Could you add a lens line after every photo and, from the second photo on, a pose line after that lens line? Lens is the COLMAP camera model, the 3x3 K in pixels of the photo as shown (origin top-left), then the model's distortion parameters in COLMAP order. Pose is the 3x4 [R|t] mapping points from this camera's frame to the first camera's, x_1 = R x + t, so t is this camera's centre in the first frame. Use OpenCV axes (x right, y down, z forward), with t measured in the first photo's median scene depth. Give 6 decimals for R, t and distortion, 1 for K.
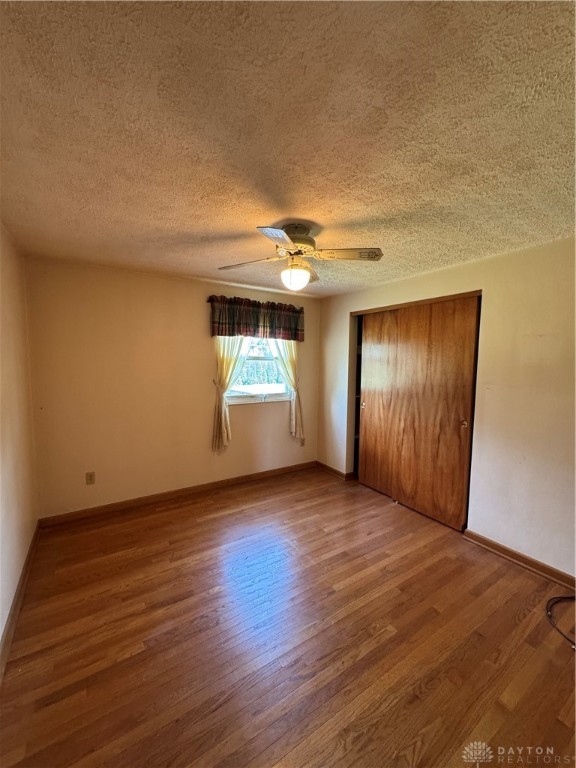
lens RADIAL K [[308.7, 0, 288.0], [0, 308.7, 384.0], [0, 0, 1]] dist [-0.000947, -0.000259]
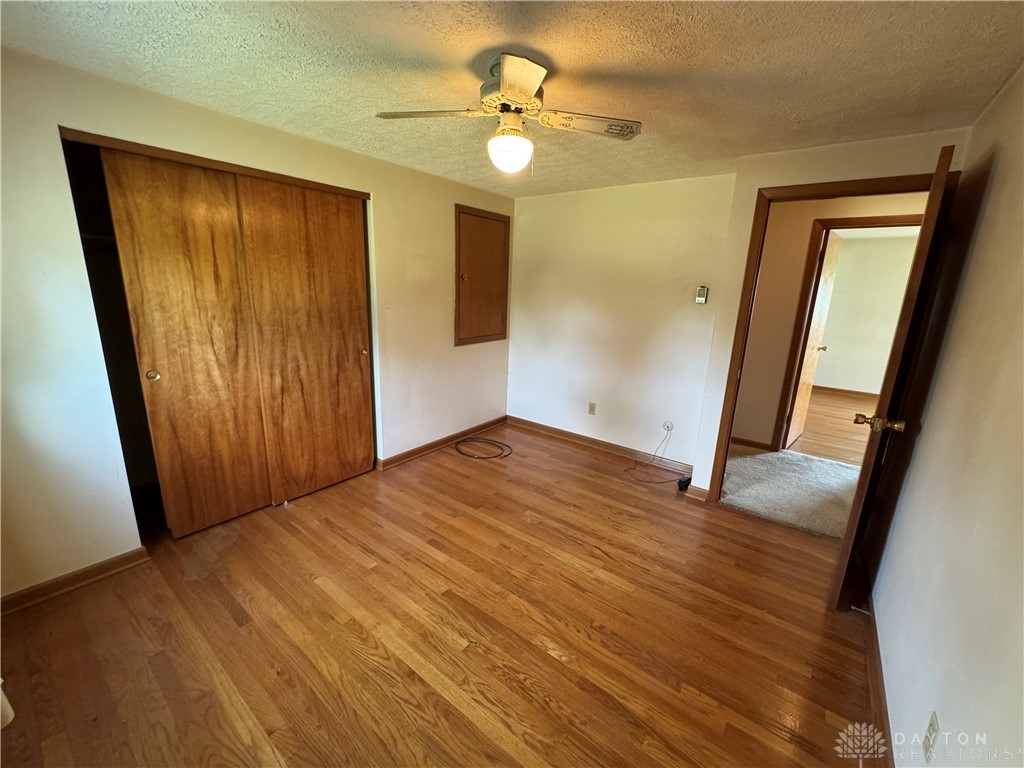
lens RADIAL K [[411.5, 0, 512.0], [0, 411.5, 384.0], [0, 0, 1]] dist [-0.000947, -0.000259]
pose [[-0.329967, -0.242942, 0.912196, -0.596258], [0.039457, 0.961923, 0.270458, -0.075098], [-0.943168, 0.125234, -0.307817, 0.904411]]
